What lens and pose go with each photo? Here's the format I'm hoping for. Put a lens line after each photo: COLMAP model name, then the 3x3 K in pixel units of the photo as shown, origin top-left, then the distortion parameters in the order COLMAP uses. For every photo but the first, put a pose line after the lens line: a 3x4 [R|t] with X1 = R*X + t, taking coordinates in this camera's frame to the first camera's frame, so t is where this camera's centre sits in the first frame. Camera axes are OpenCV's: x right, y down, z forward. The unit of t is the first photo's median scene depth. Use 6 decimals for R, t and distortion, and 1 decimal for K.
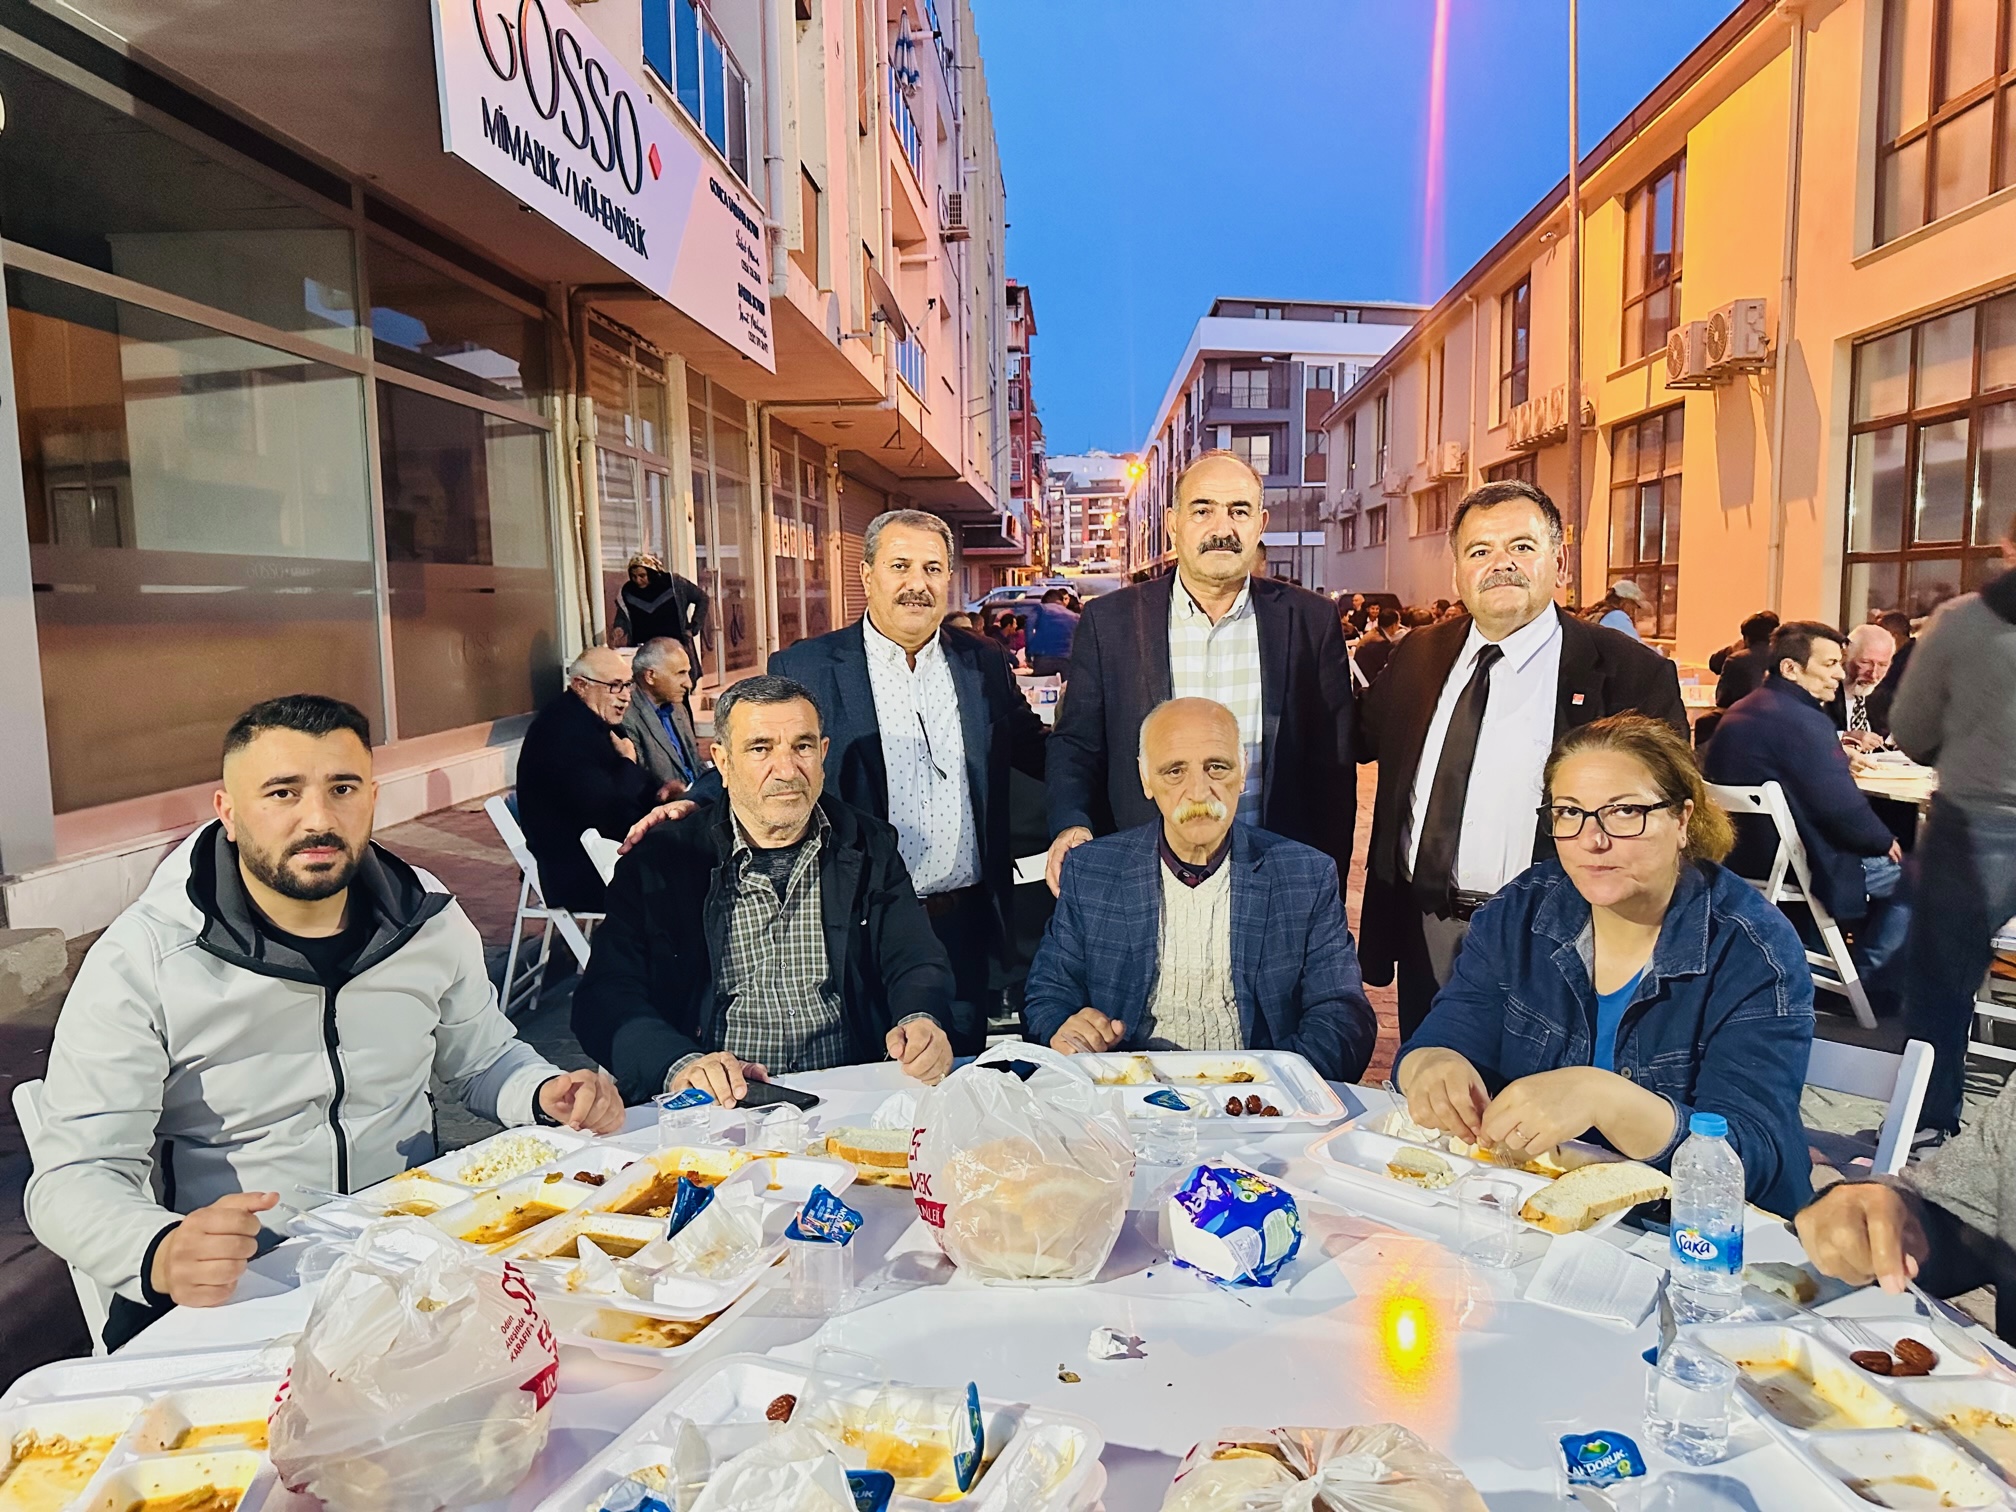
lens RADIAL K [[1400.4, 0, 1008.0], [0, 1400.4, 756.0], [0, 0, 1]] dist [0.086894, -0.104396]
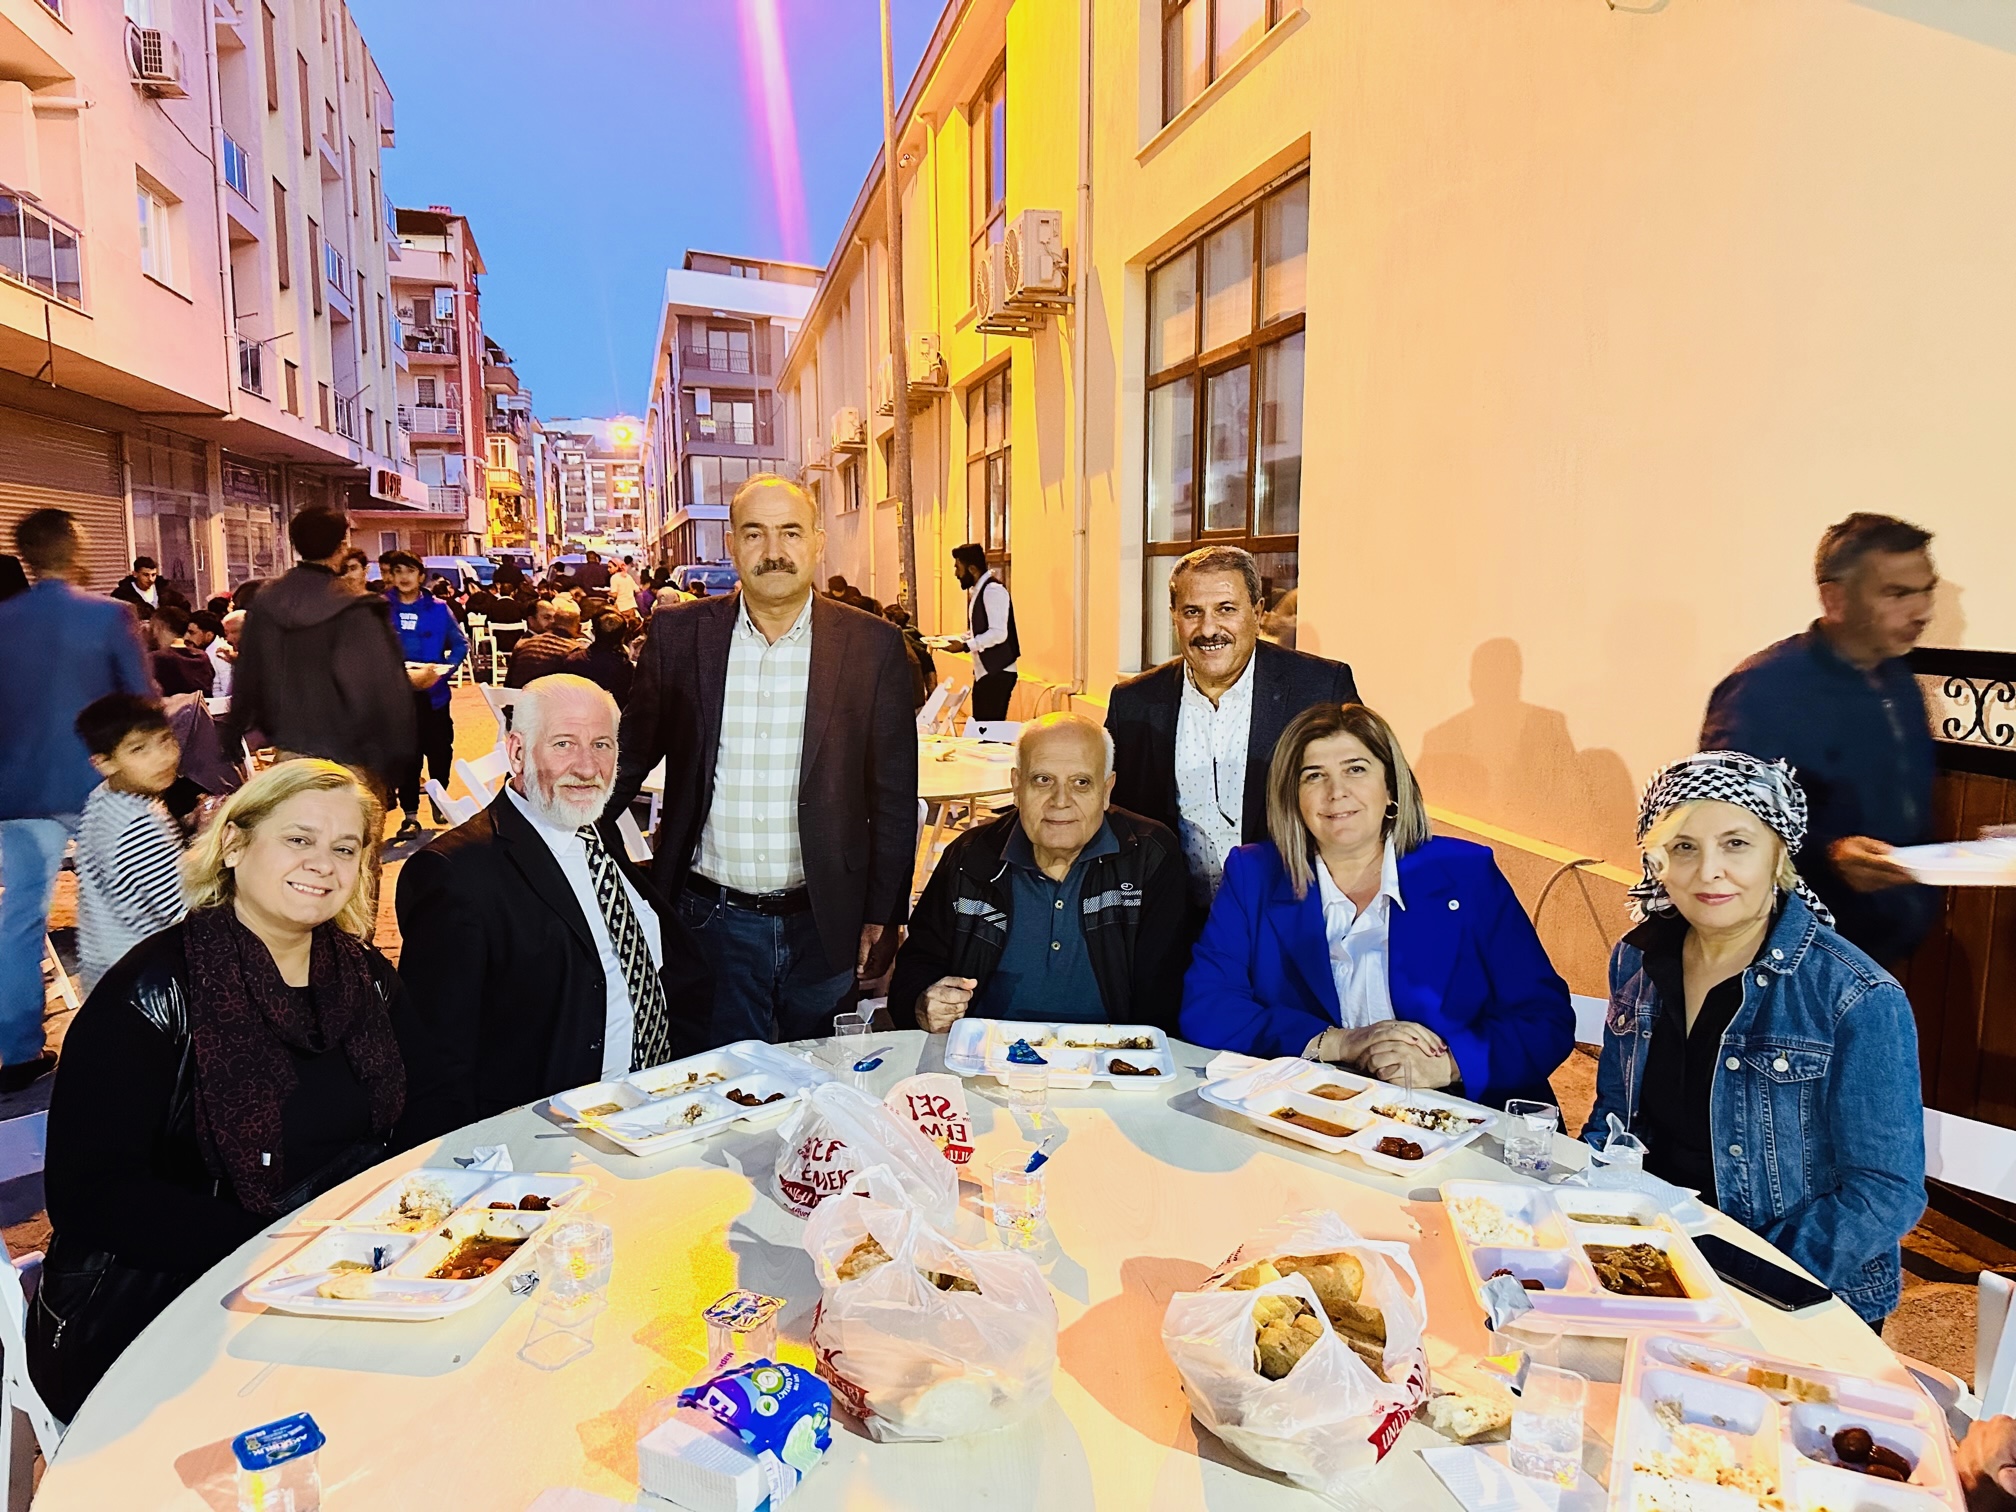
lens RADIAL K [[1380.1, 0, 1008.0], [0, 1380.1, 756.0], [0, 0, 1]] dist [0.060733, -0.079281]
pose [[0.951009, -0.022714, 0.308328, 0.146533], [0.016560, 0.999608, 0.022560, -0.023173], [-0.308720, -0.016349, 0.951012, 0.157407]]
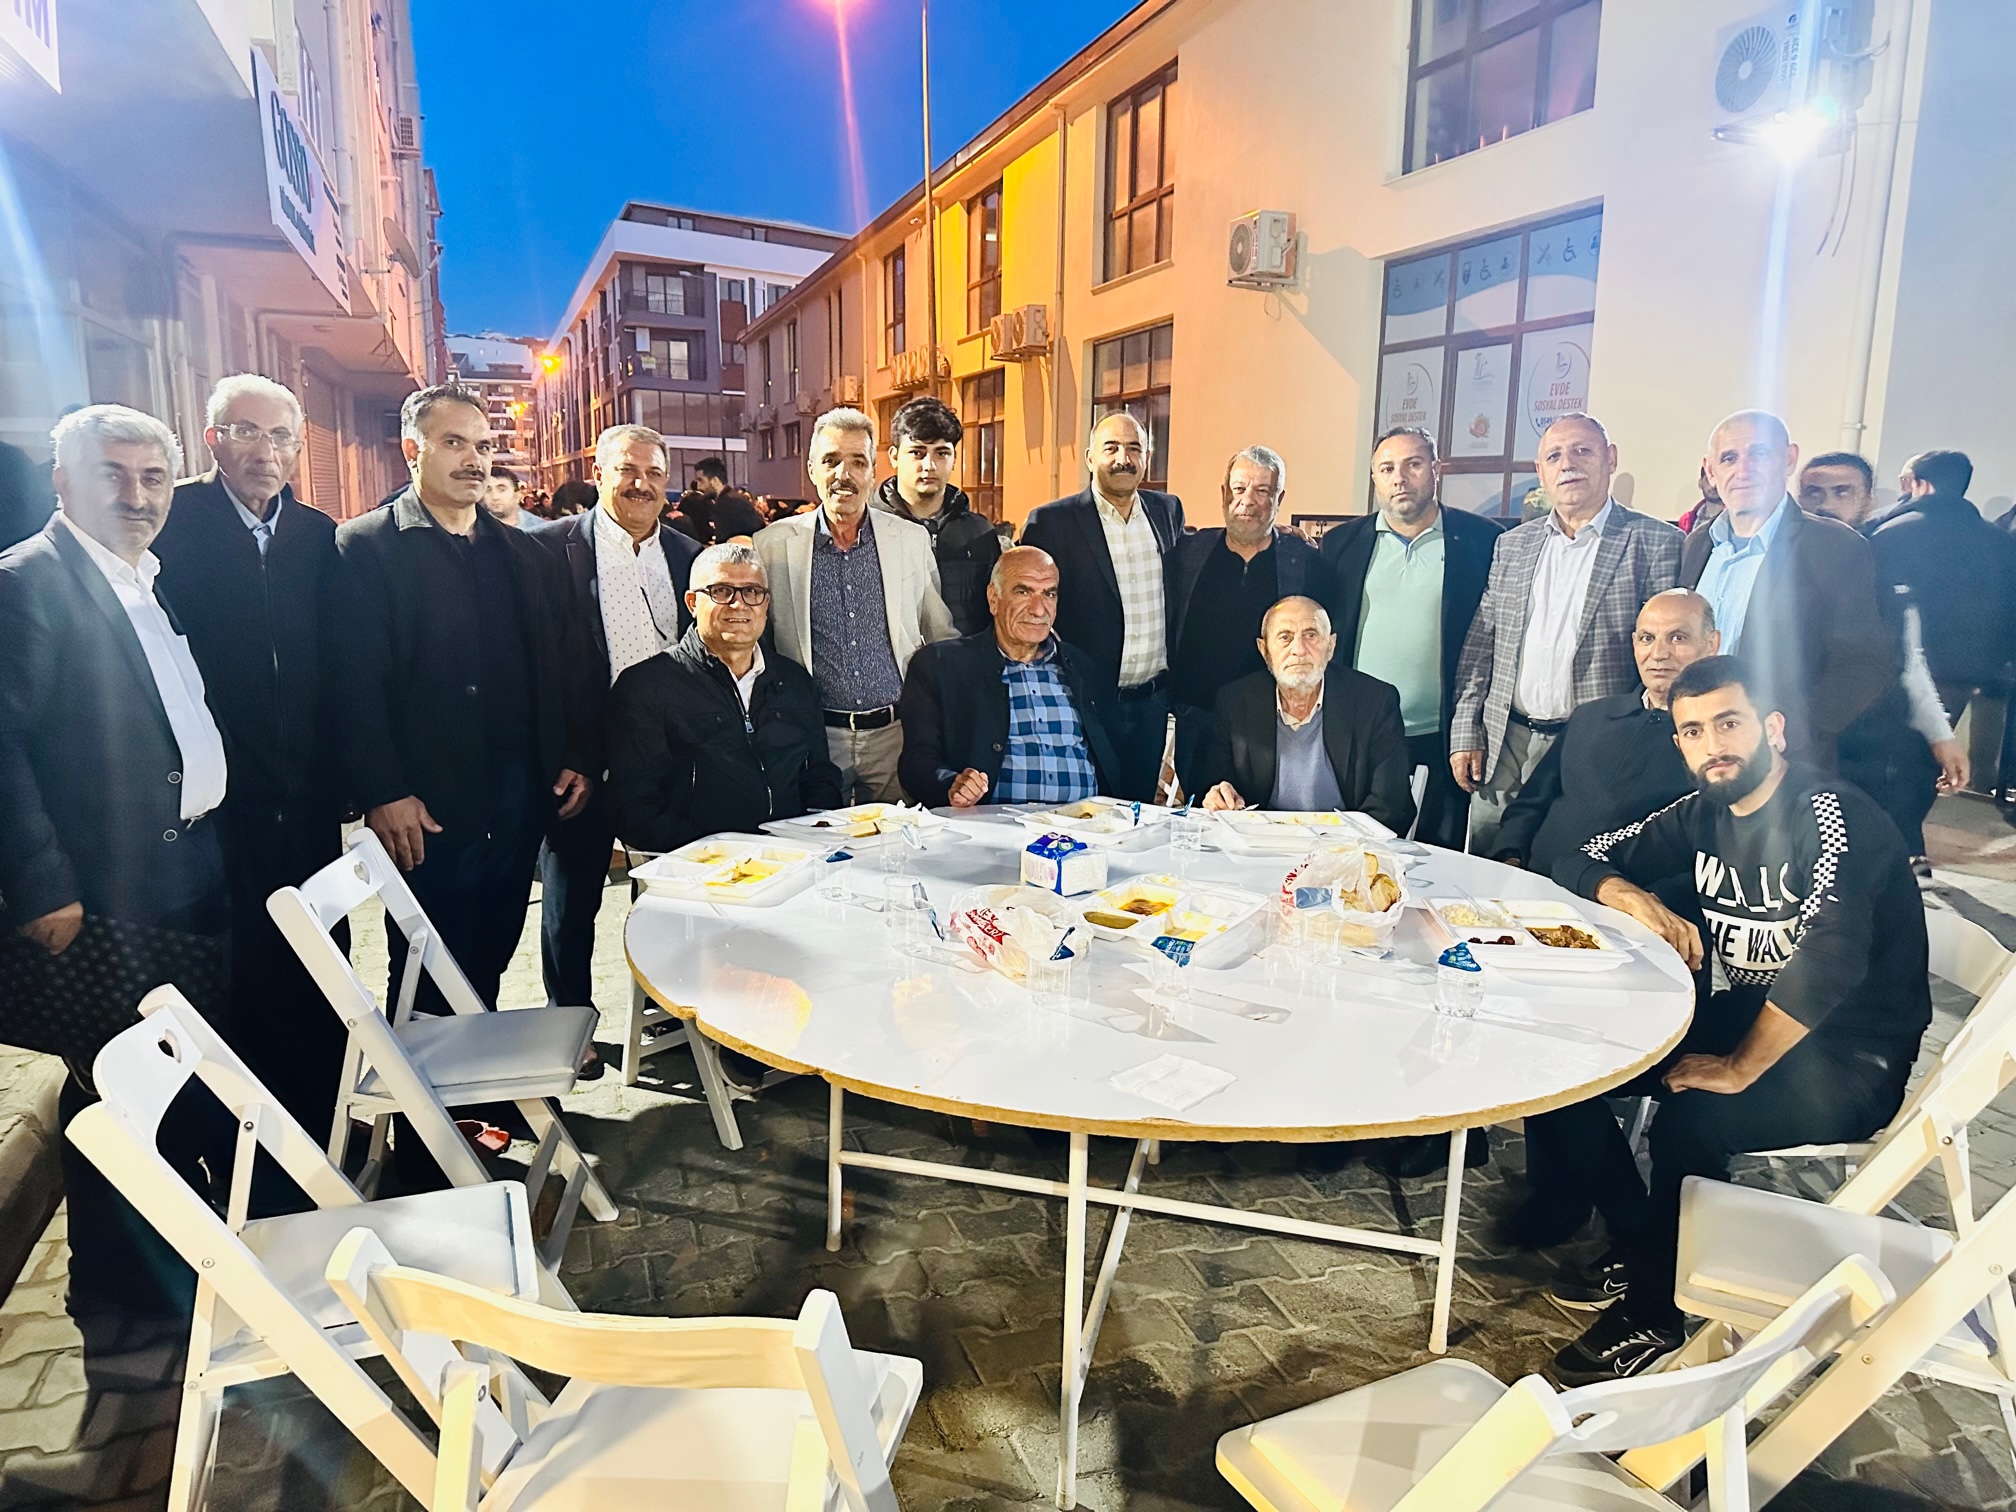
lens RADIAL K [[1400.4, 0, 1008.0], [0, 1400.4, 756.0], [0, 0, 1]] dist [0.086894, -0.104396]
pose [[0.918371, -0.043978, 0.393268, -0.058493], [0.016931, 0.997262, 0.071984, 0.022567], [-0.395357, -0.059449, 0.916602, -0.202281]]
